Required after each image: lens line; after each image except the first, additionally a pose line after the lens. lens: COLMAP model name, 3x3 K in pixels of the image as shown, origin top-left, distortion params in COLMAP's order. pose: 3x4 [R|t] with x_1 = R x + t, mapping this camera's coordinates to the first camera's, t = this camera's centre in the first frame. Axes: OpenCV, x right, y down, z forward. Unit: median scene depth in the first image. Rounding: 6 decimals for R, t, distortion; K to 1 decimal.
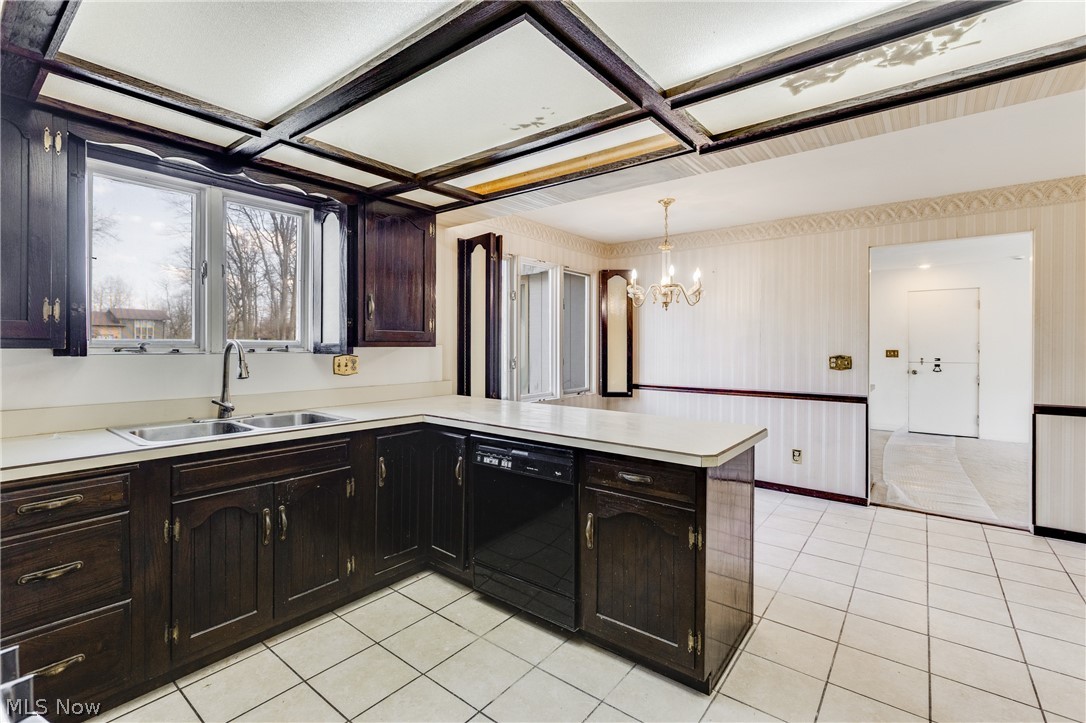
lens RADIAL K [[488.1, 0, 538.9], [0, 488.1, 350.9], [0, 0, 1]] dist [-0.008039, -0.000542]
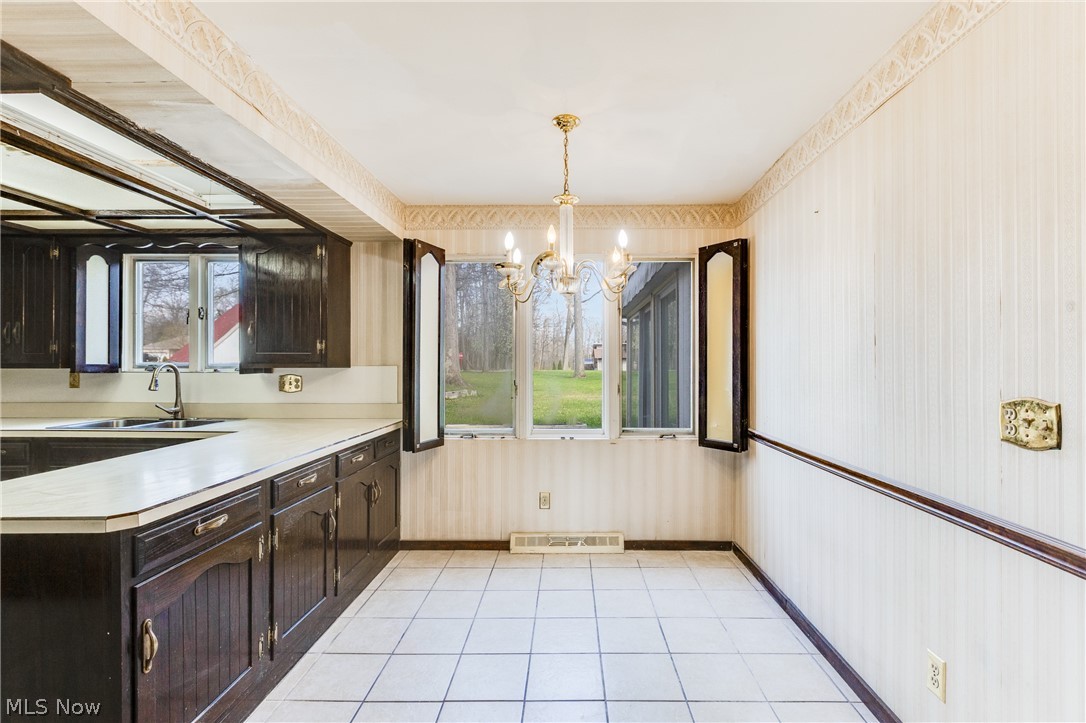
lens RADIAL K [[488.1, 0, 580.9], [0, 488.1, 366.7], [0, 0, 1]] dist [-0.008039, -0.000542]
pose [[0.620915, 0.000155, -0.783878, 1.165806], [-0.006868, 0.999963, -0.005243, -0.011724], [0.783848, 0.008639, 0.620892, 1.038349]]
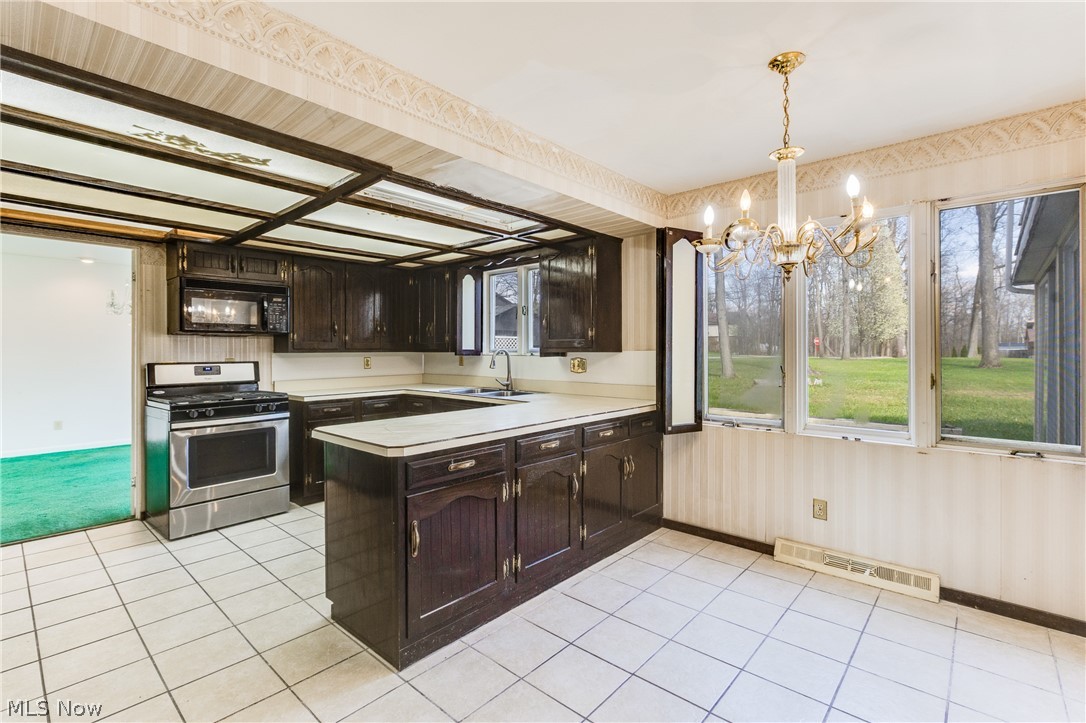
lens RADIAL K [[488.1, 0, 546.1], [0, 488.1, 354.5], [0, 0, 1]] dist [-0.008039, -0.000542]
pose [[-0.061129, 0.005108, -0.998117, 1.229337], [-0.010342, 0.999930, 0.005751, -0.010688], [0.998076, 0.010674, -0.061072, 1.253664]]
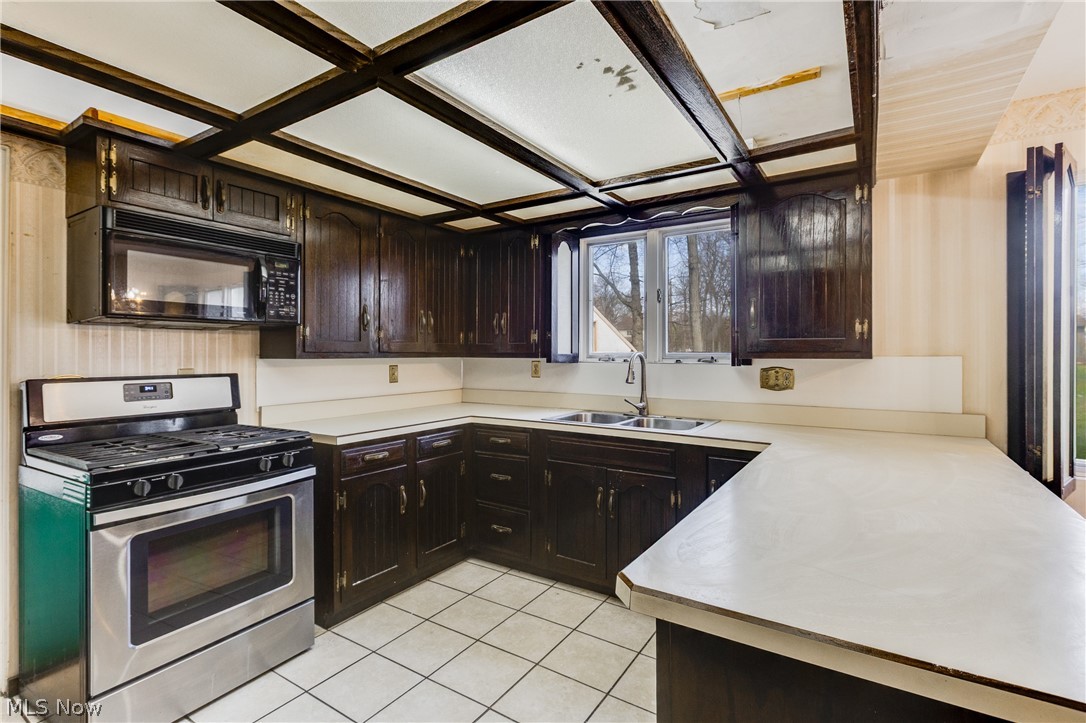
lens RADIAL K [[509.1, 0, 542.9], [0, 509.1, 356.8], [0, 0, 1]] dist [-0.009136, 0.000929]
pose [[0.086828, -0.000245, -0.996223, 0.630549], [-0.012169, 0.999925, -0.001307, -0.006042], [0.996149, 0.012237, 0.086818, 0.637853]]
